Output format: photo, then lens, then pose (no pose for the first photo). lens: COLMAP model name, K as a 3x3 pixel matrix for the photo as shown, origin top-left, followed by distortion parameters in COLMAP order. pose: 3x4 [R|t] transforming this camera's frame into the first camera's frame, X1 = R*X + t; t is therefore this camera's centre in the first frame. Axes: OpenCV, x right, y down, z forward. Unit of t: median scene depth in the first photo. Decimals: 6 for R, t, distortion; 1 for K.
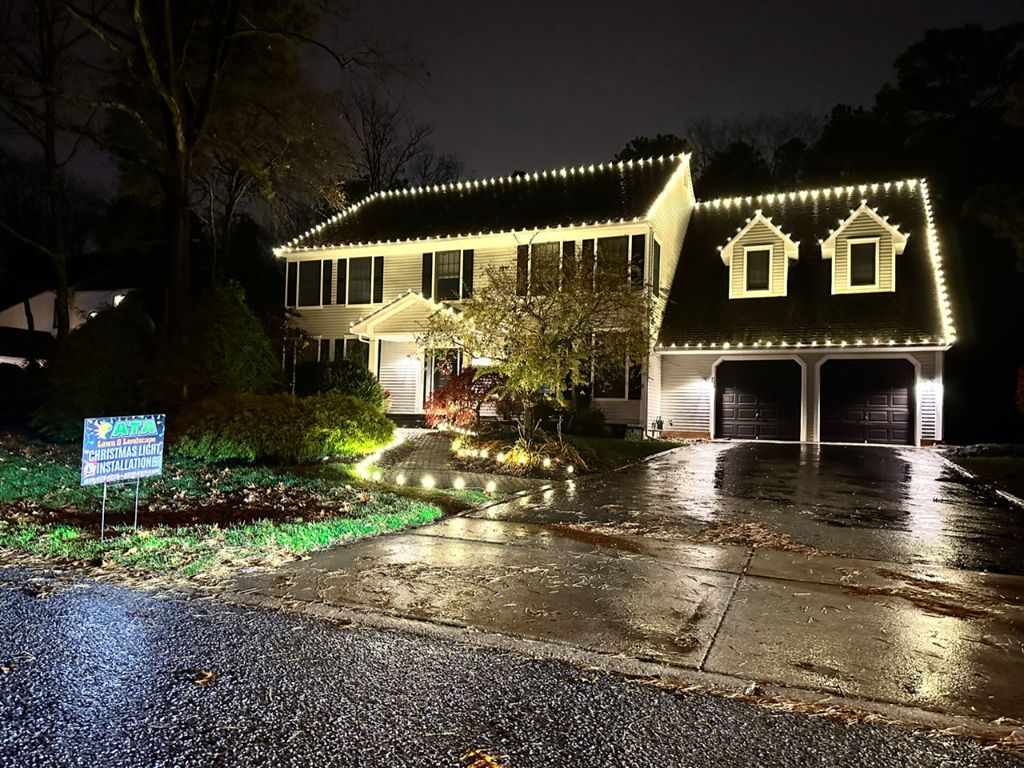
lens RADIAL K [[706.2, 0, 512.0], [0, 706.2, 384.0], [0, 0, 1]] dist [0.003122, -0.001698]
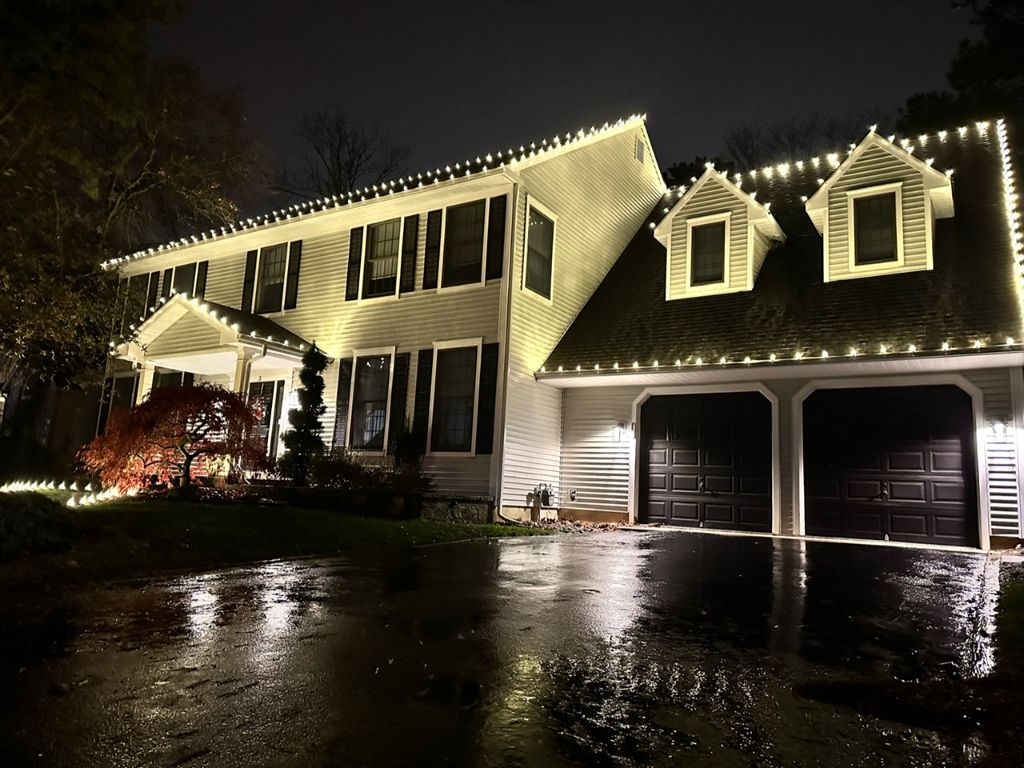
lens RADIAL K [[727.8, 0, 513.2], [0, 727.8, 370.1], [0, 0, 1]] dist [0.077364, -0.078341]
pose [[0.990199, -0.002325, -0.139647, 0.272140], [-0.015512, 0.991844, -0.126508, 0.027885], [0.138802, 0.127434, 0.982087, 0.354399]]
